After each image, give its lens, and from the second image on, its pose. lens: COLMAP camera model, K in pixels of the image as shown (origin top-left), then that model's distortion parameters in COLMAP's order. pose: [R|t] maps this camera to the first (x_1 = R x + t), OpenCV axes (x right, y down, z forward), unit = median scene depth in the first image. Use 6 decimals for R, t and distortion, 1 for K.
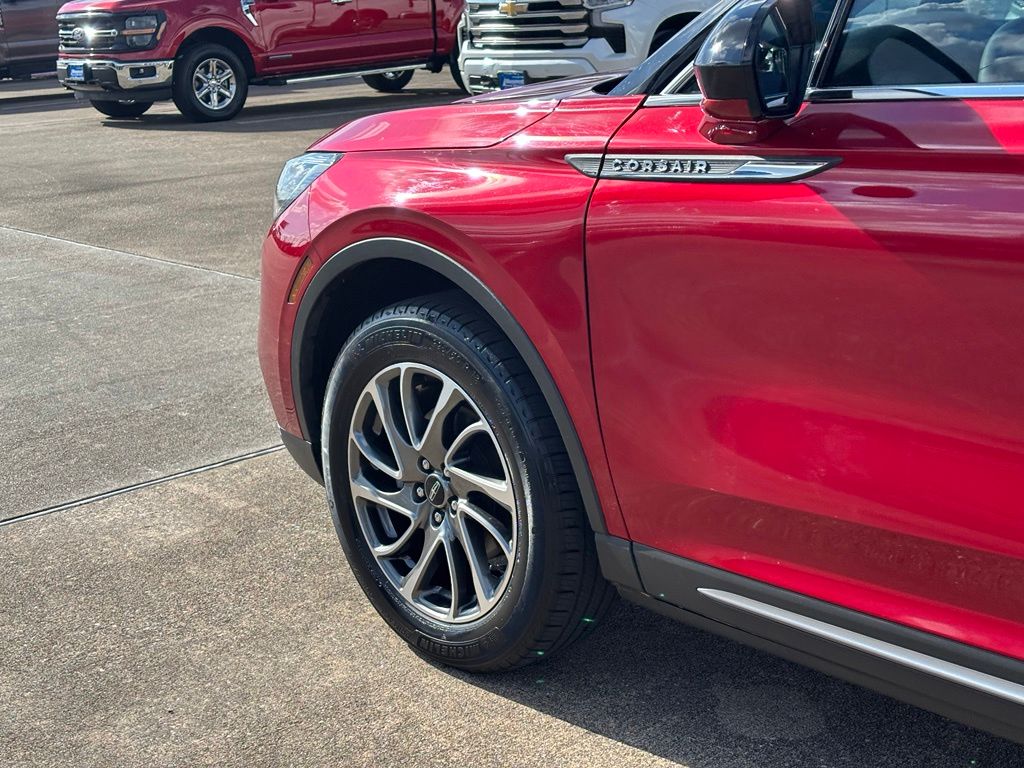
lens RADIAL K [[1535.5, 0, 514.1], [0, 1535.5, 390.7], [0, 0, 1]] dist [0.218554, -0.717864]
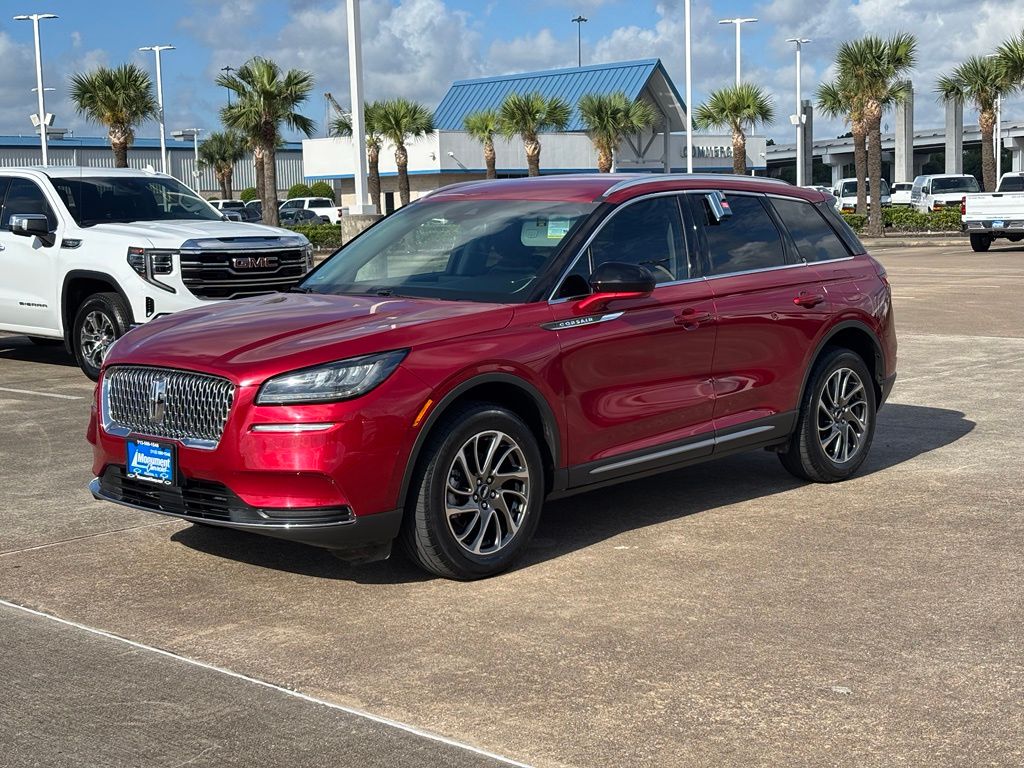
lens RADIAL K [[1525.8, 0, 490.8], [0, 1525.8, 385.3], [0, 0, 1]] dist [0.292376, -1.176089]
pose [[-0.092494, -0.069912, 0.993256, -1.565753], [0.279208, 0.955690, 0.093268, -0.198452], [-0.955765, 0.285952, -0.068876, 0.797366]]
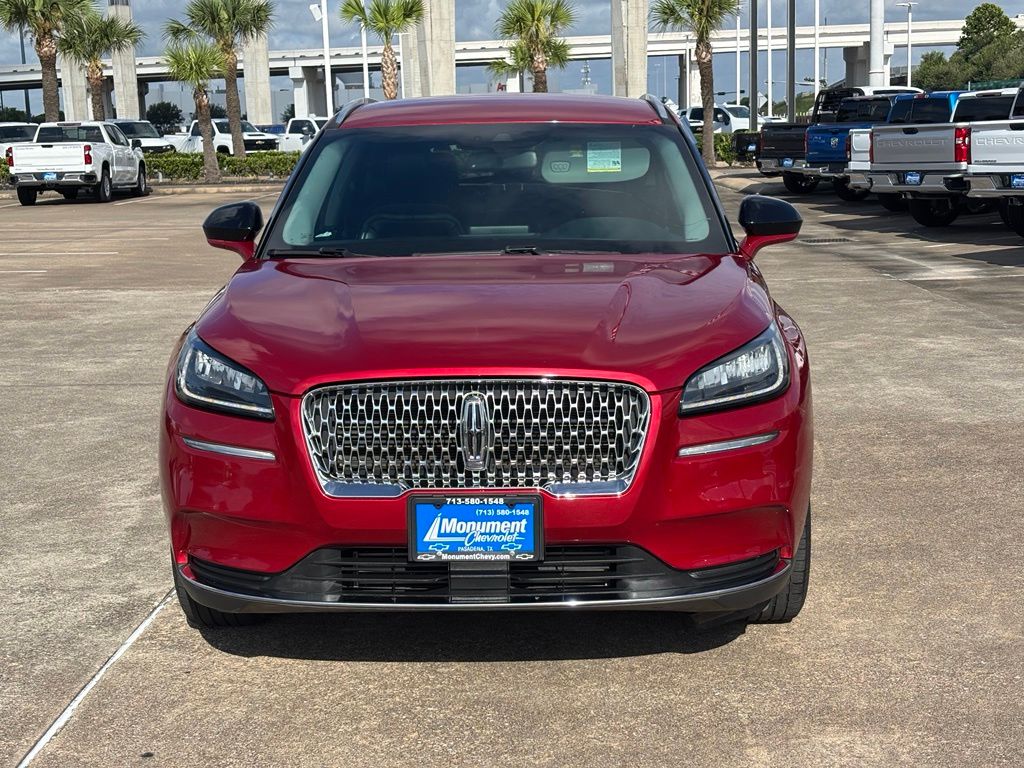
lens RADIAL K [[1535.5, 0, 514.1], [0, 1535.5, 390.7], [0, 0, 1]] dist [0.218554, -0.717864]
pose [[-0.710909, -0.052749, 0.701303, -0.716105], [0.235453, 0.921787, 0.308011, -0.442810], [-0.662700, 0.384092, -0.642886, 1.591570]]
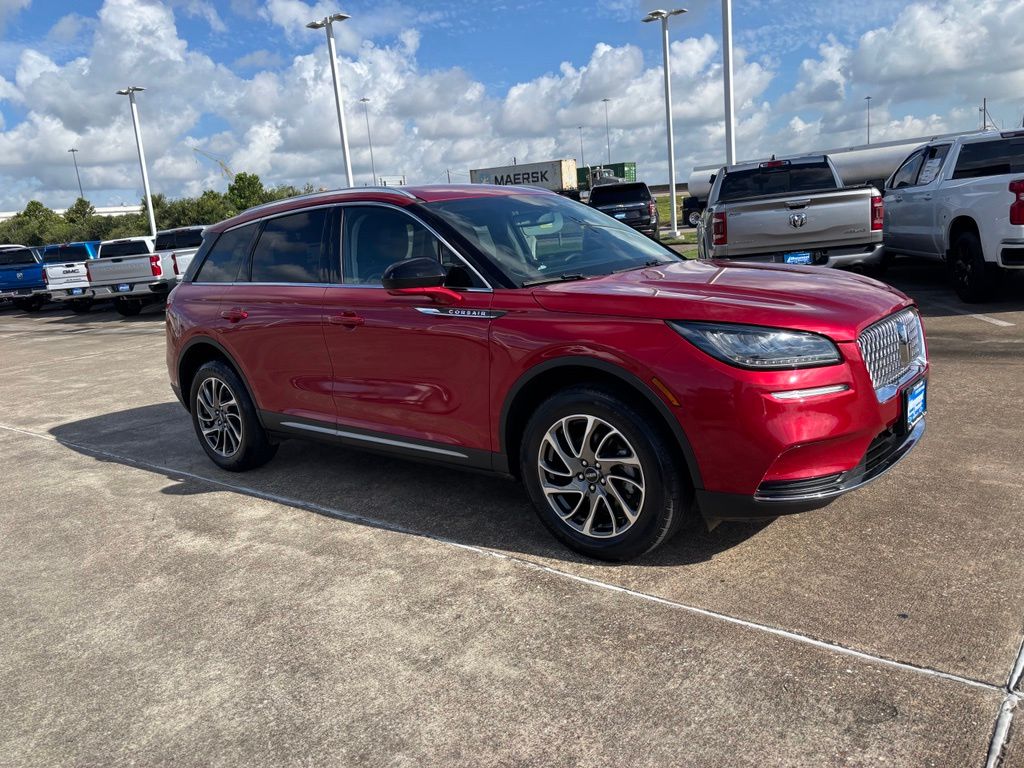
lens RADIAL K [[770.2, 0, 508.2], [0, 770.2, 371.0], [0, 0, 1]] dist [0.027636, -0.002911]
pose [[-0.980899, 0.153659, -0.119277, 0.442059], [0.088111, 0.897652, 0.431806, -0.477276], [0.173420, 0.413049, -0.894045, 1.640728]]
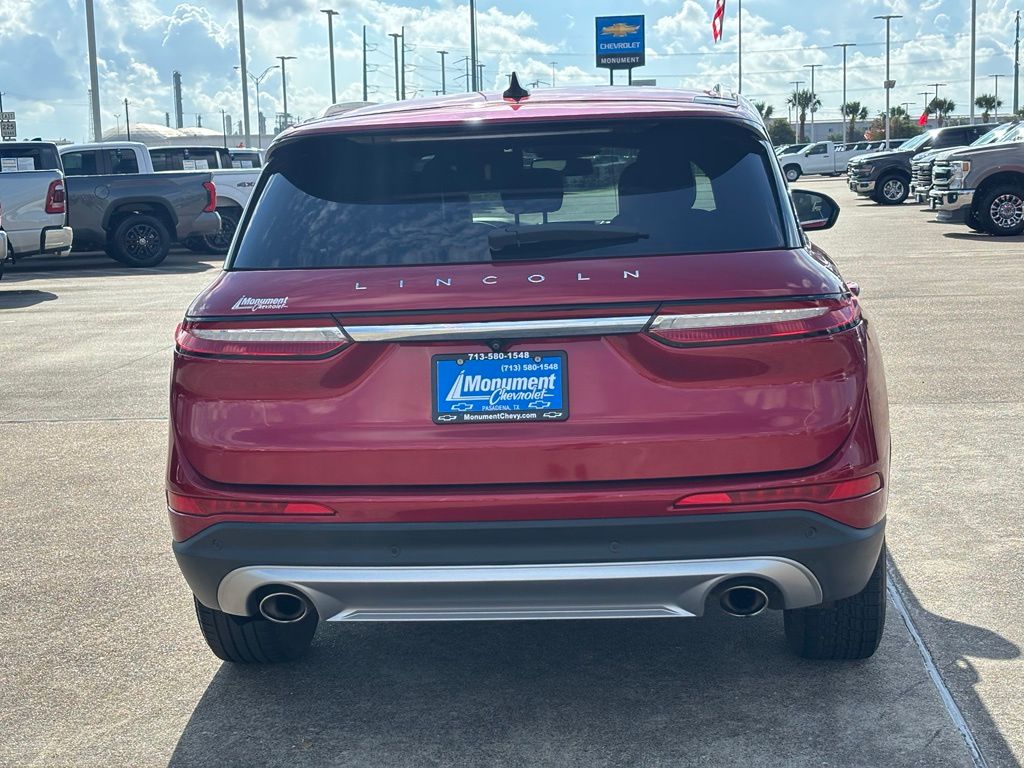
lens RADIAL K [[1525.8, 0, 490.8], [0, 1525.8, 385.3], [0, 0, 1]] dist [0.292376, -1.176089]
pose [[0.666682, 0.127390, -0.734375, 1.354924], [-0.184503, 0.982827, 0.002992, 0.010177], [0.722145, 0.133500, 0.678737, -0.408787]]
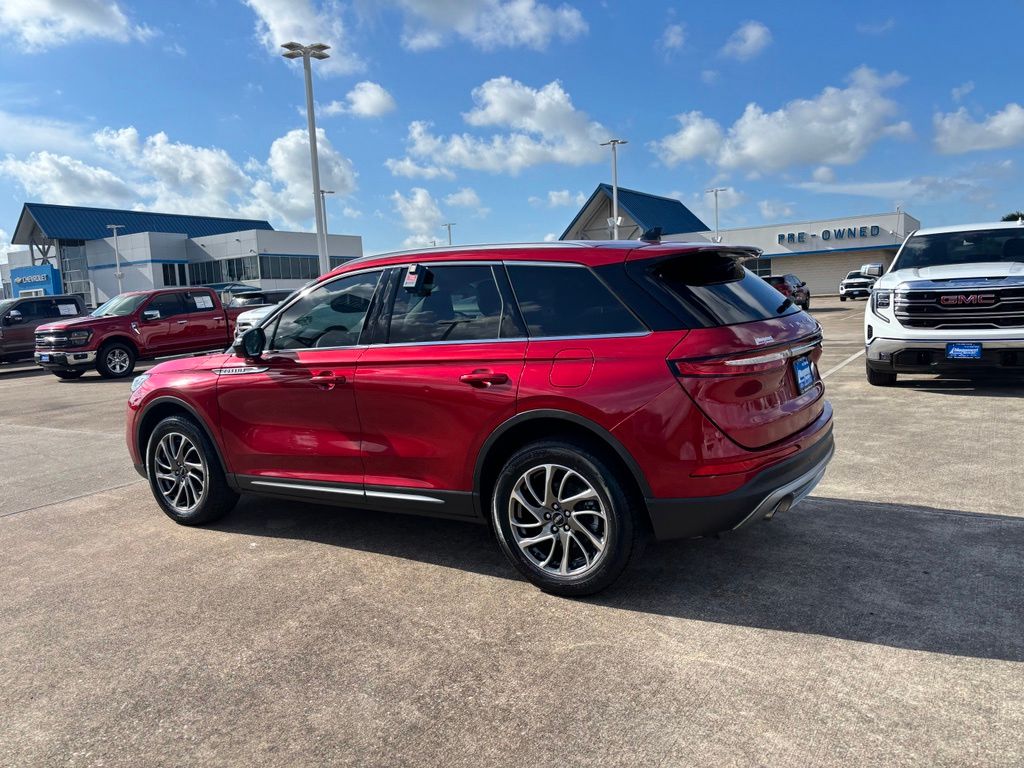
lens RADIAL K [[772.6, 0, 504.9], [0, 772.6, 408.9], [0, 0, 1]] dist [0.028735, -0.006283]
pose [[0.963542, -0.044456, 0.263837, 0.134292], [0.077747, 0.990071, -0.117109, 0.132632], [-0.256011, 0.133352, 0.957432, -0.582427]]
